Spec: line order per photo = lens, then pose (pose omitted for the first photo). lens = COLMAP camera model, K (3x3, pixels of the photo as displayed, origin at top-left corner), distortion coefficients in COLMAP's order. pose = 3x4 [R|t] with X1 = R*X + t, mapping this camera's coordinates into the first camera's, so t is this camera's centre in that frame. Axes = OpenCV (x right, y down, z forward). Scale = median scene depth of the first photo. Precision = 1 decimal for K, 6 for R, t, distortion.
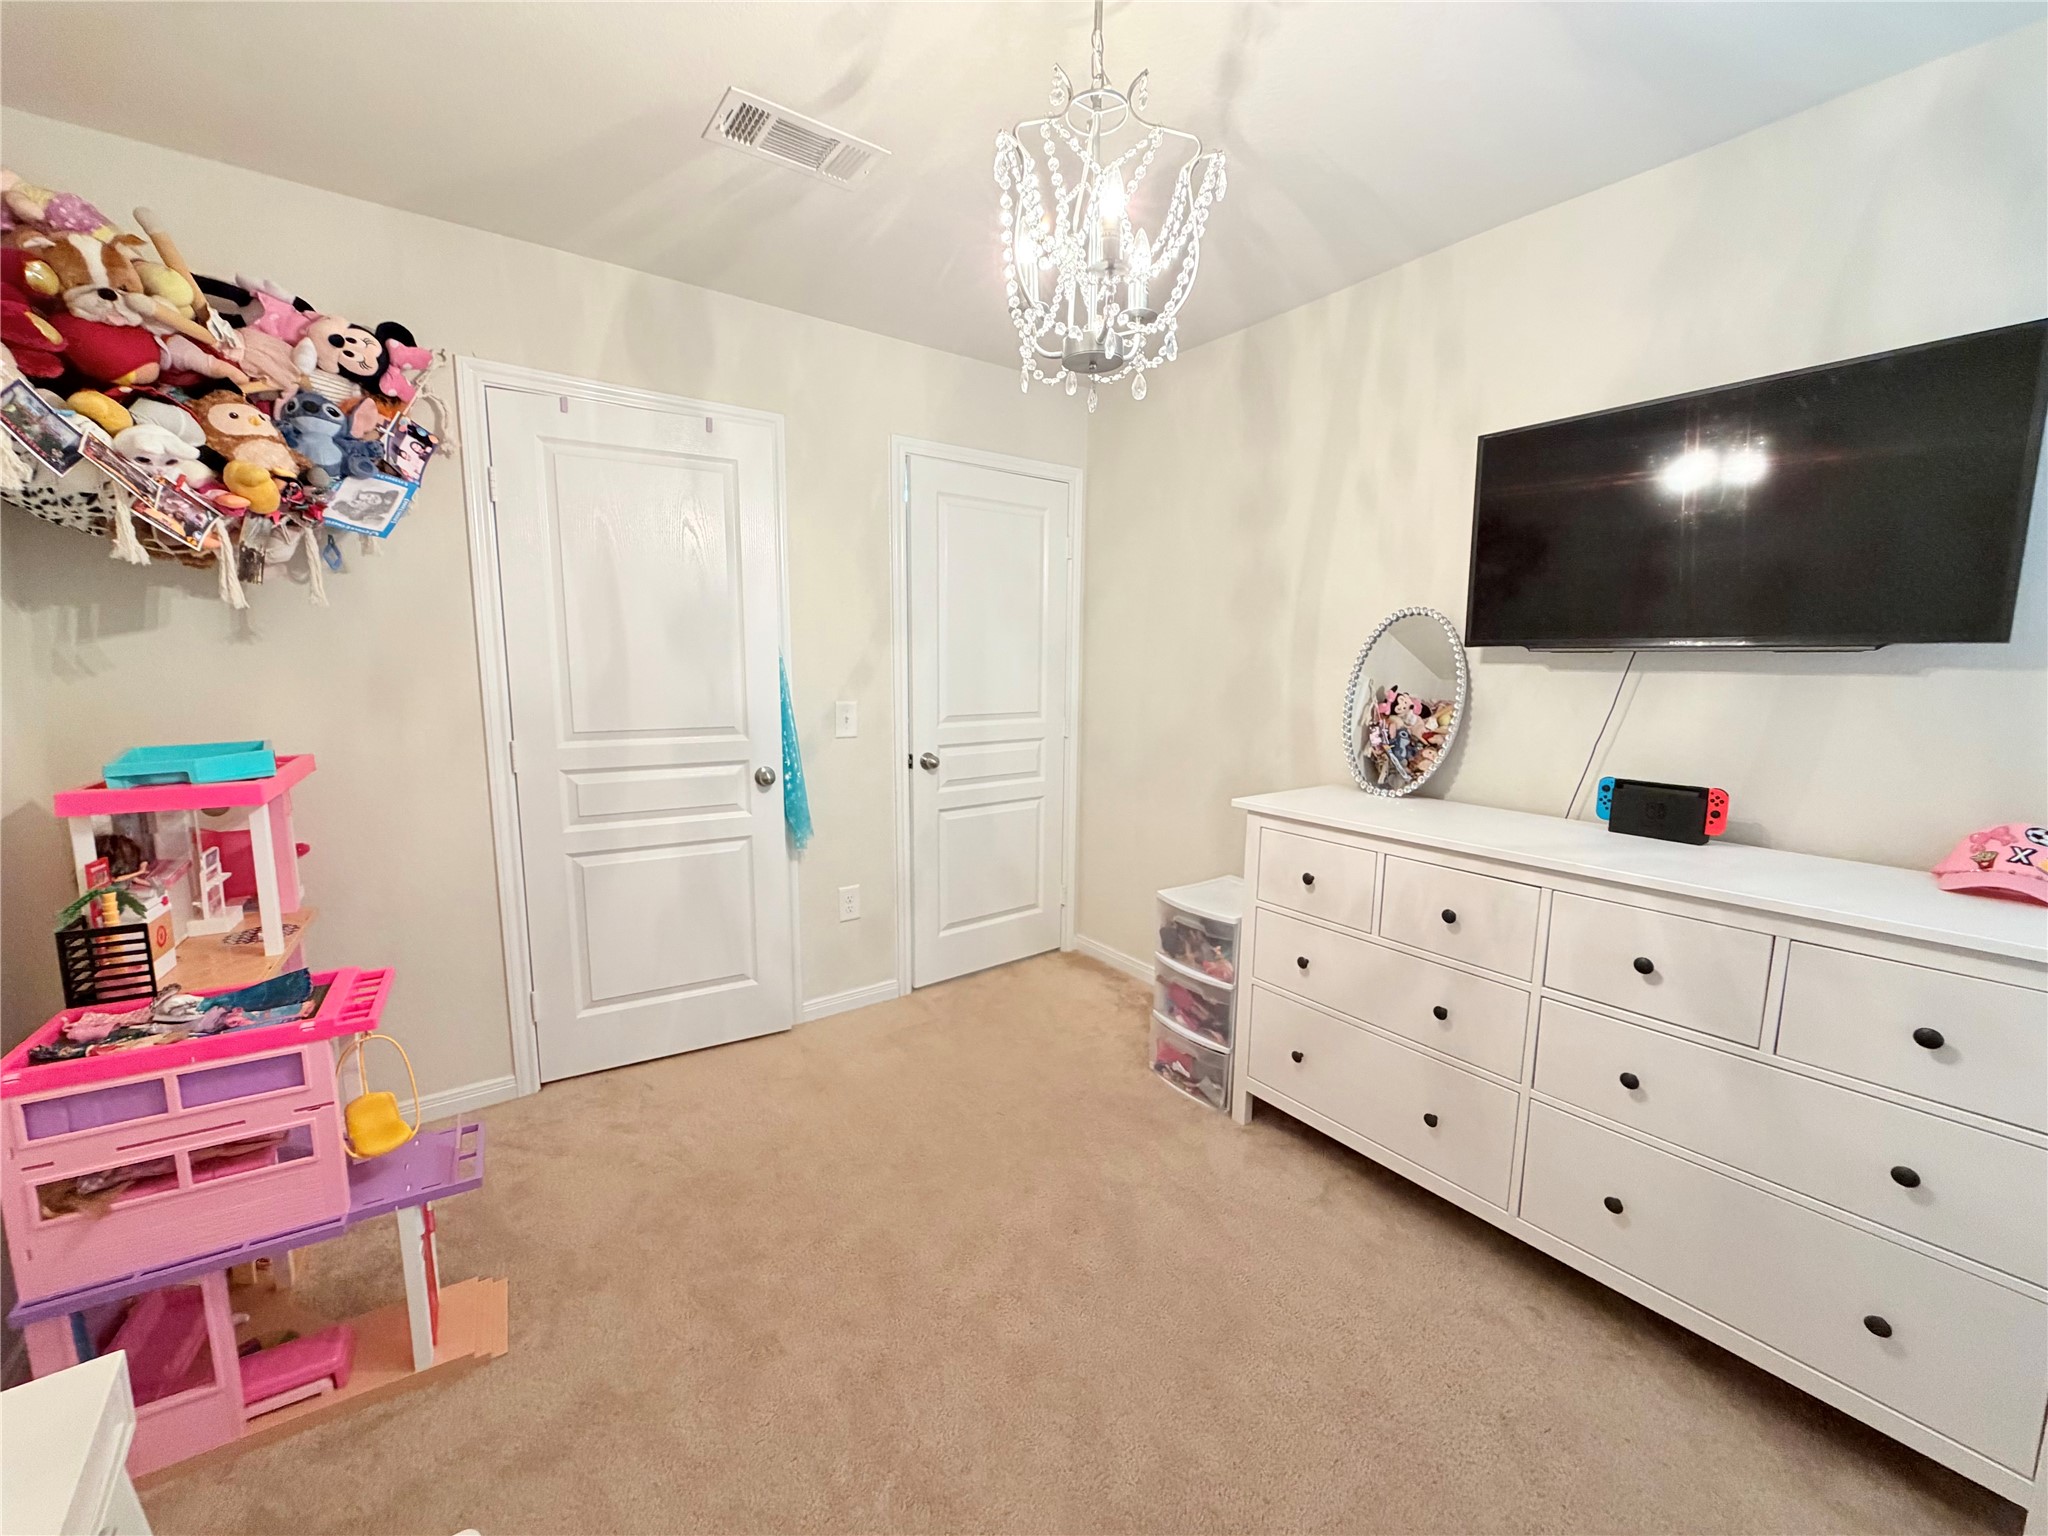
lens RADIAL K [[813.4, 0, 1018.8], [0, 813.4, 768.7], [0, 0, 1]] dist [0.000209, -0.000071]
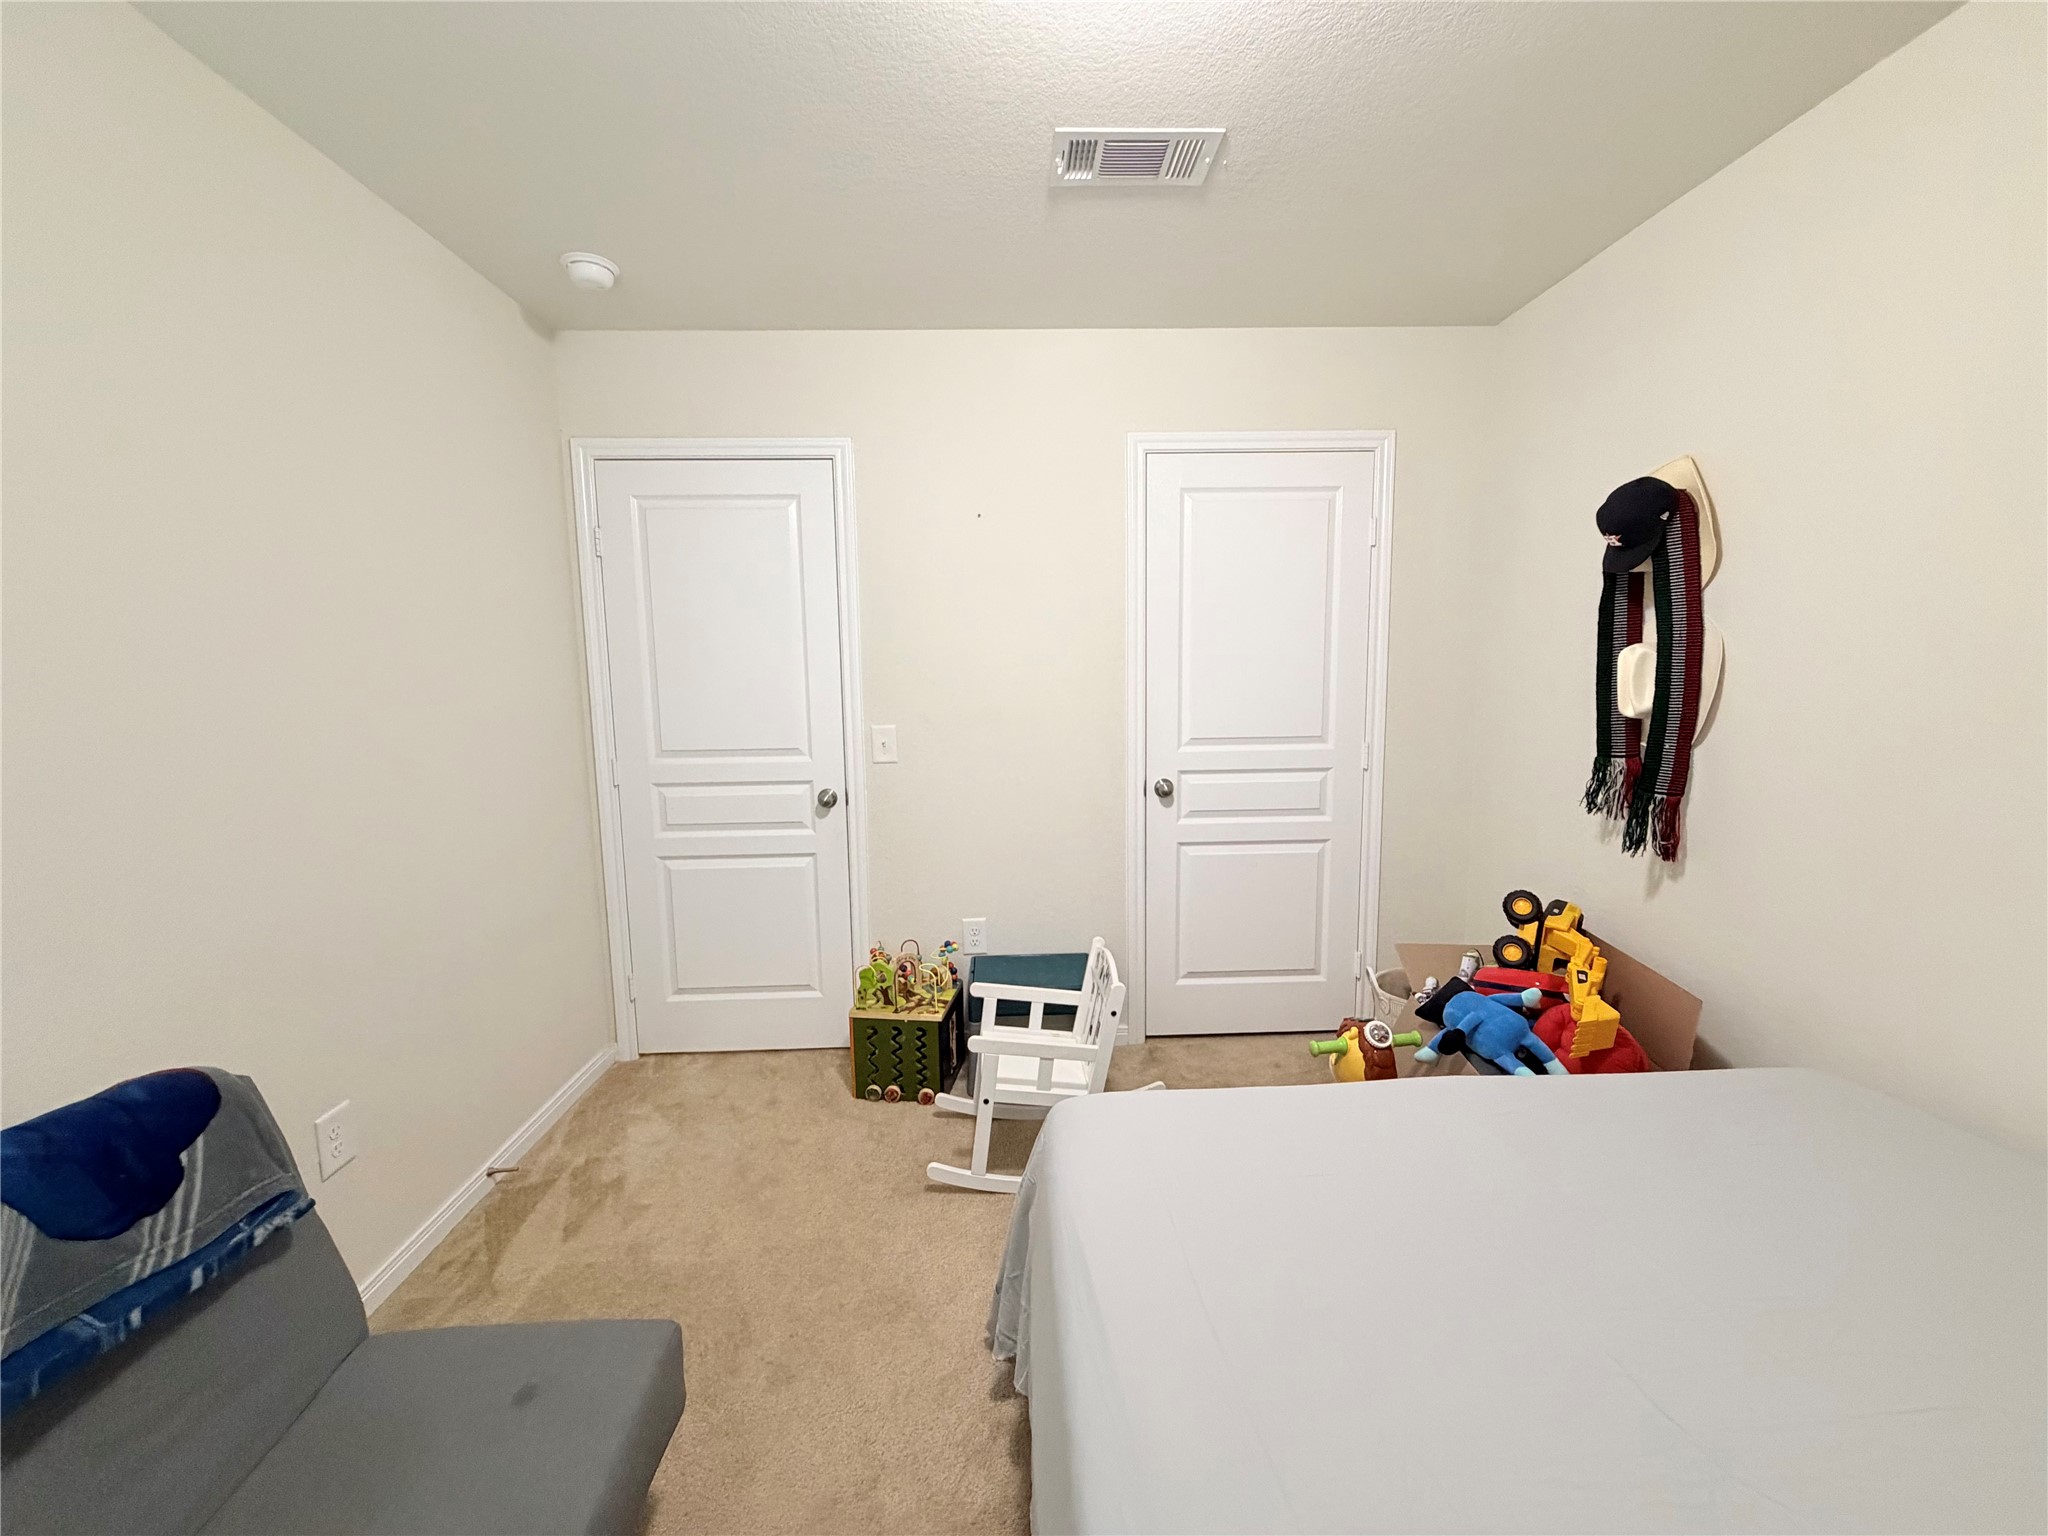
lens RADIAL K [[813.4, 0, 1018.8], [0, 813.4, 768.7], [0, 0, 1]] dist [0.000209, -0.000071]
pose [[0.831962, 0.039994, -0.553389, 0.253230], [-0.051200, 0.998677, -0.004798, -0.019661], [0.552465, 0.032325, 0.832909, 0.165459]]
